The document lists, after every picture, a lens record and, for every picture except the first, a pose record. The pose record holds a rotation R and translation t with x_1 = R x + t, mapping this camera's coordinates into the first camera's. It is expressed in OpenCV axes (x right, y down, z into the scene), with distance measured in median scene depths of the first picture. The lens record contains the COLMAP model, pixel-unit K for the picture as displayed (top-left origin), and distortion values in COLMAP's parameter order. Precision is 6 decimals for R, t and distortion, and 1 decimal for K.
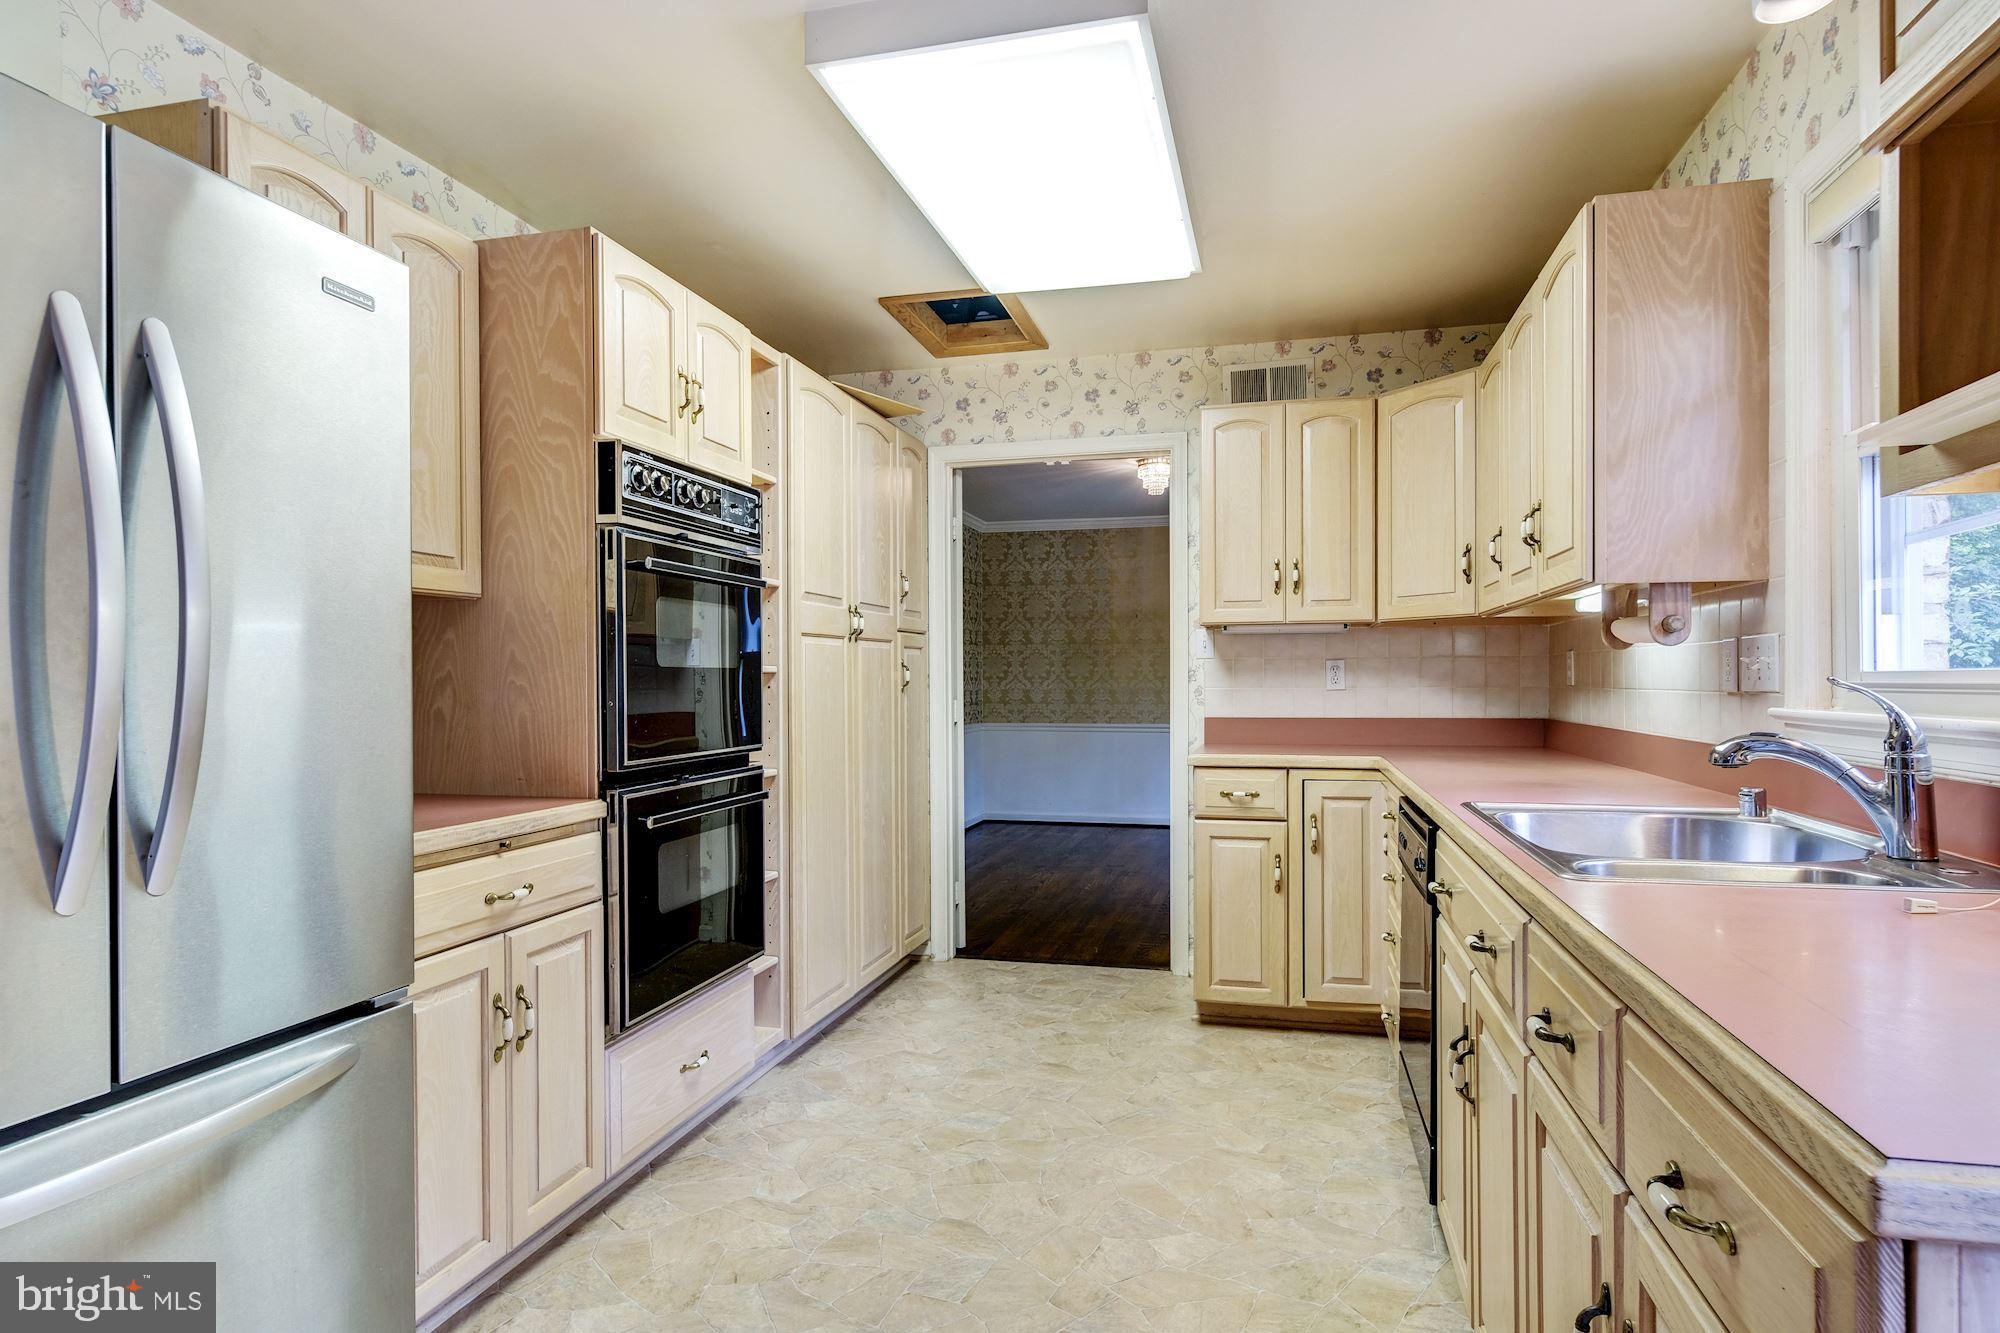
lens RADIAL K [[1075.8, 0, 1002.9], [0, 1075.8, 688.6], [0, 0, 1]] dist [-0.001646, 0.000018]
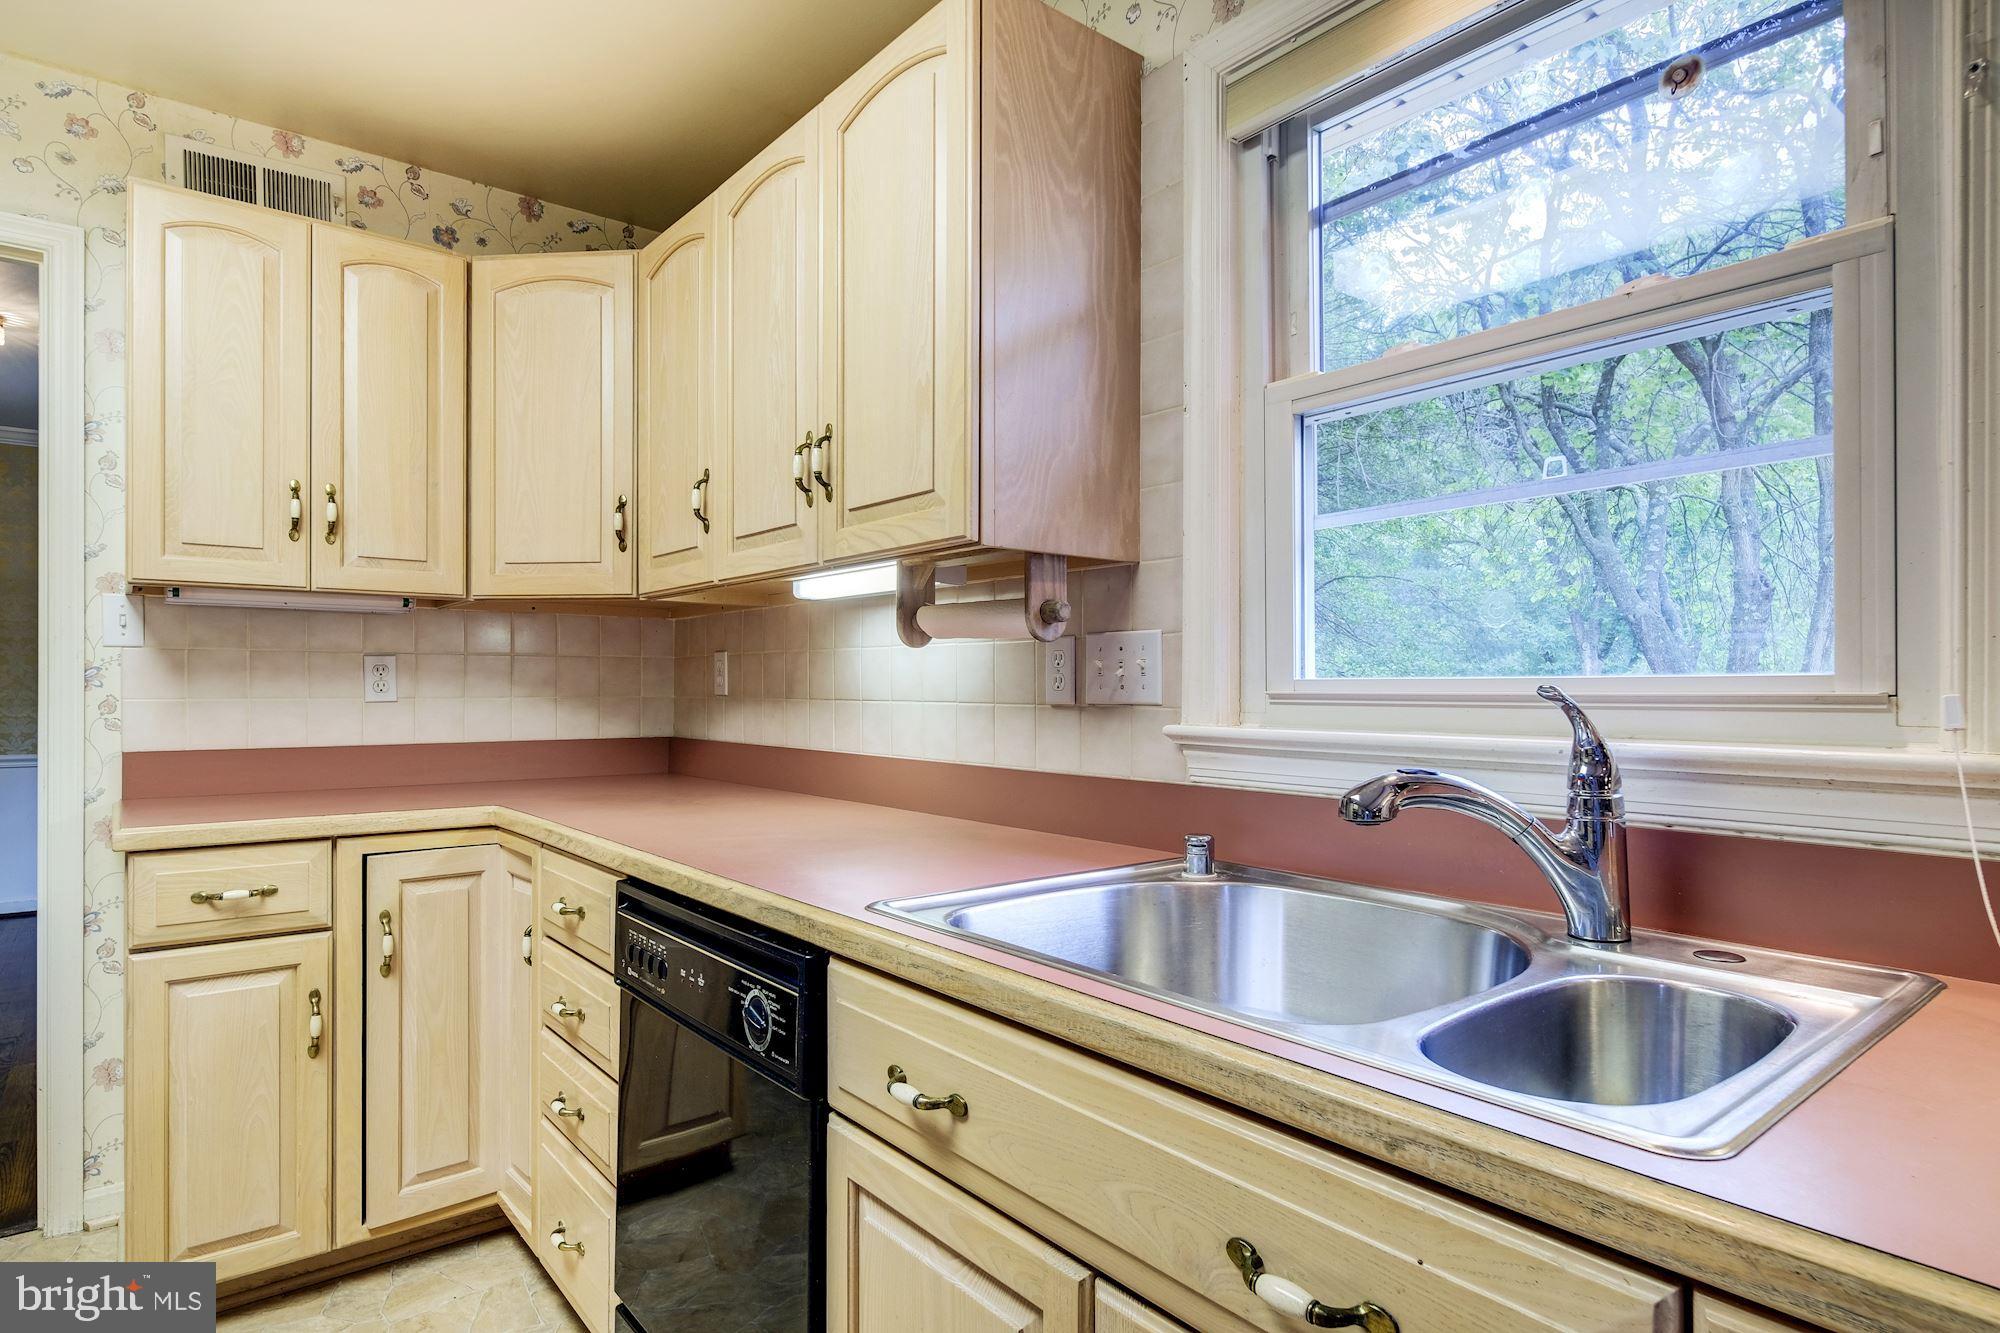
lens RADIAL K [[1075.8, 0, 1002.9], [0, 1075.8, 688.6], [0, 0, 1]] dist [-0.001646, 0.000018]
pose [[0.590921, 0.004139, 0.806719, 0.009943], [0.001554, 0.999979, -0.006270, -0.002210], [-0.806728, 0.004959, 0.590902, 0.363574]]
